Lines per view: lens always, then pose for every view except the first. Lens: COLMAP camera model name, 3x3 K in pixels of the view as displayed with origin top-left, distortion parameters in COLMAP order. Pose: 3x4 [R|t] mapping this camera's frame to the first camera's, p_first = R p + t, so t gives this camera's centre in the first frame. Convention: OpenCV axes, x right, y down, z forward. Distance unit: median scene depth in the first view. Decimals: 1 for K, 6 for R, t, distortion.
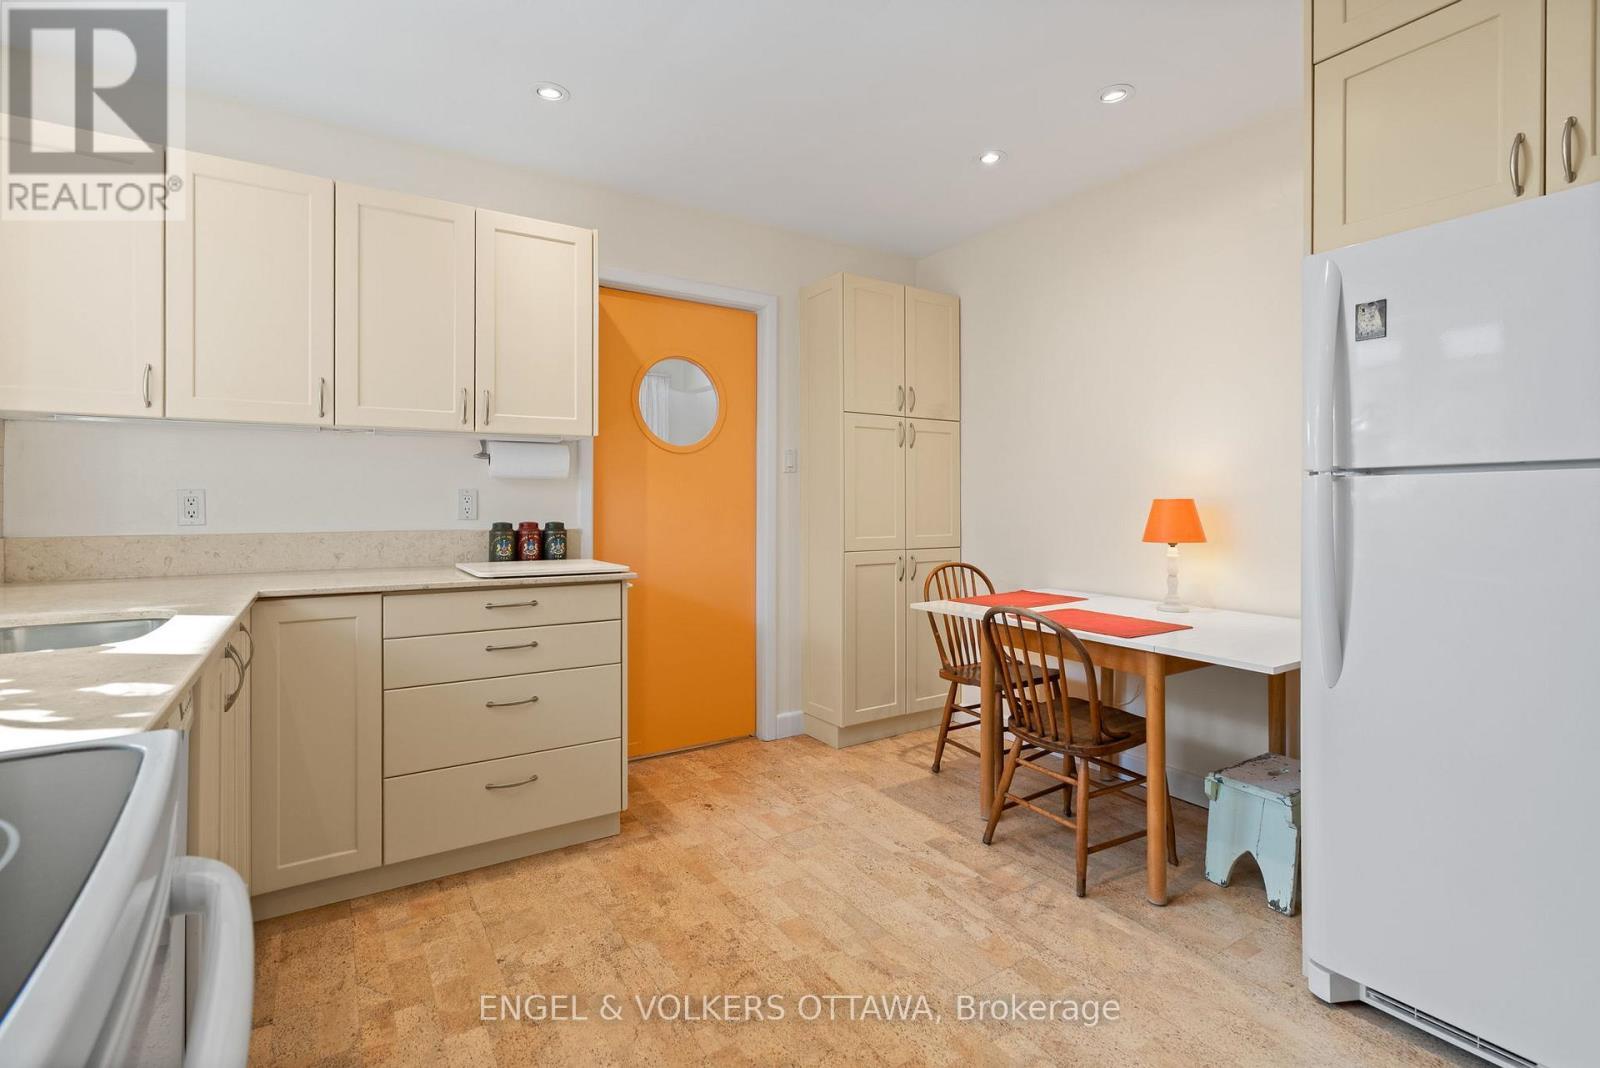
lens RADIAL K [[737.5, 0, 798.4], [0, 737.5, 497.9], [0, 0, 1]] dist [-0.001260, 0.000283]
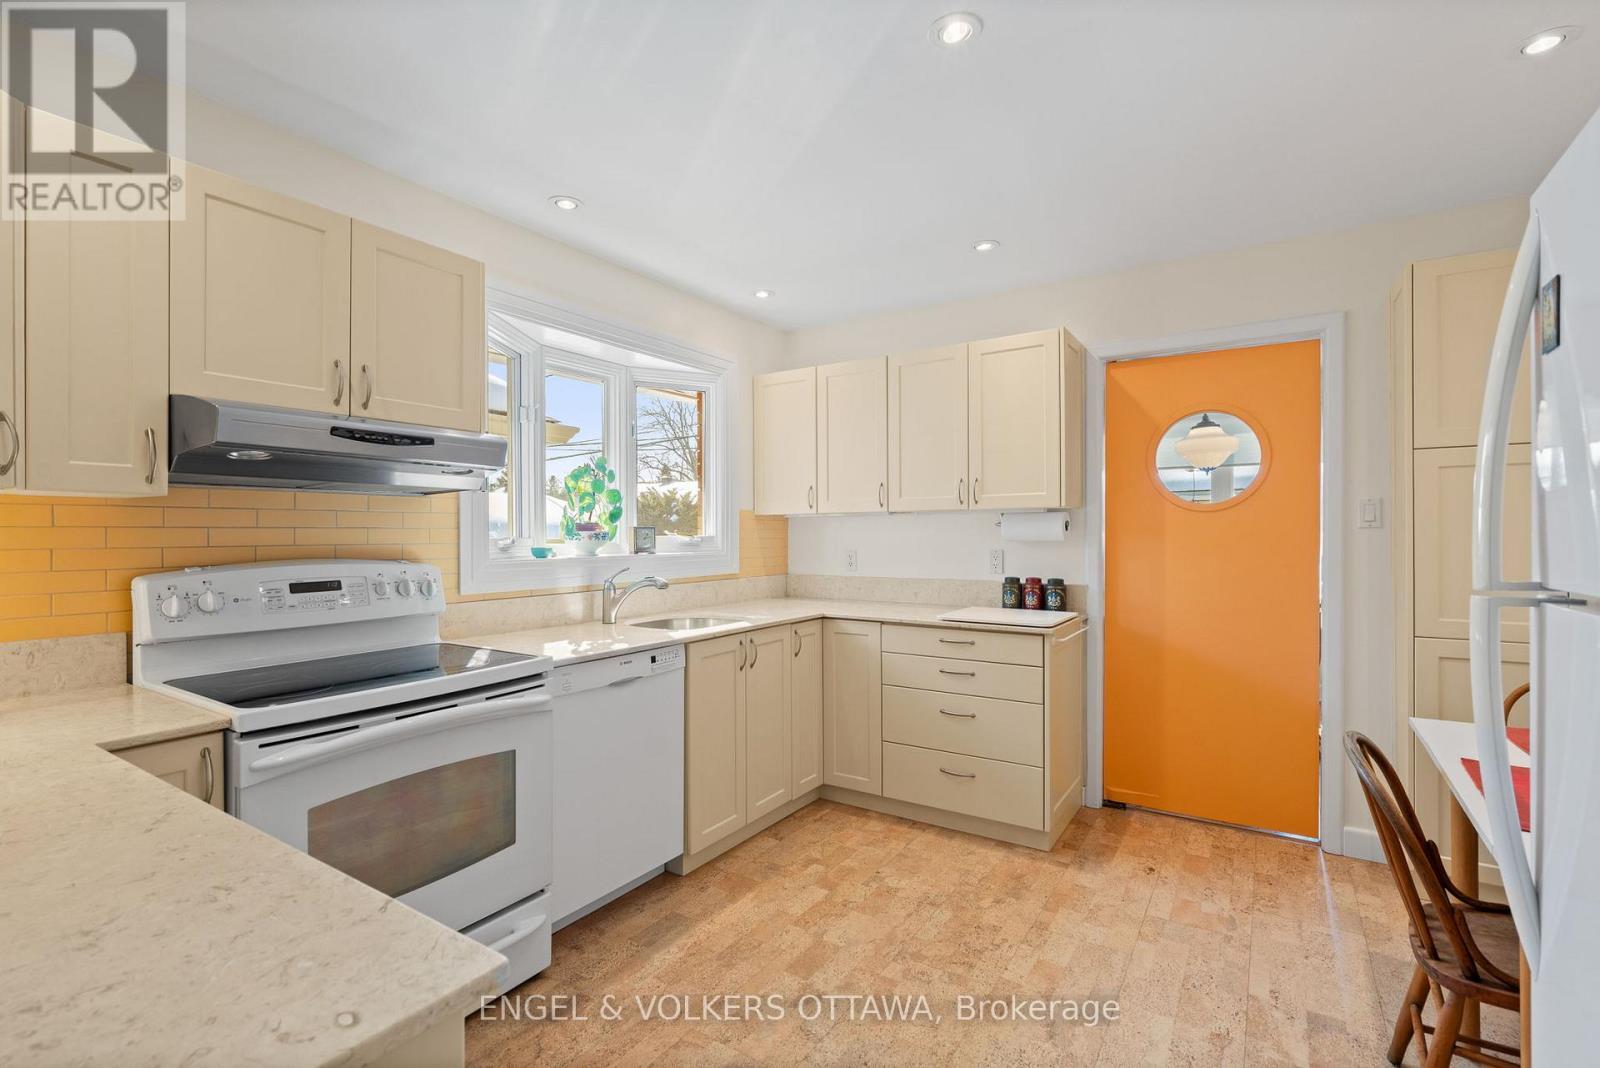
lens RADIAL K [[729.4, 0, 800.0], [0, 729.4, 534.0], [0, 0, 1]] dist [-0.000184, 0.000613]
pose [[0.407782, 0.001129, -0.913079, 0.693485], [0.013895, 0.999876, 0.007442, -0.064072], [0.912973, -0.015722, 0.407716, 0.192599]]
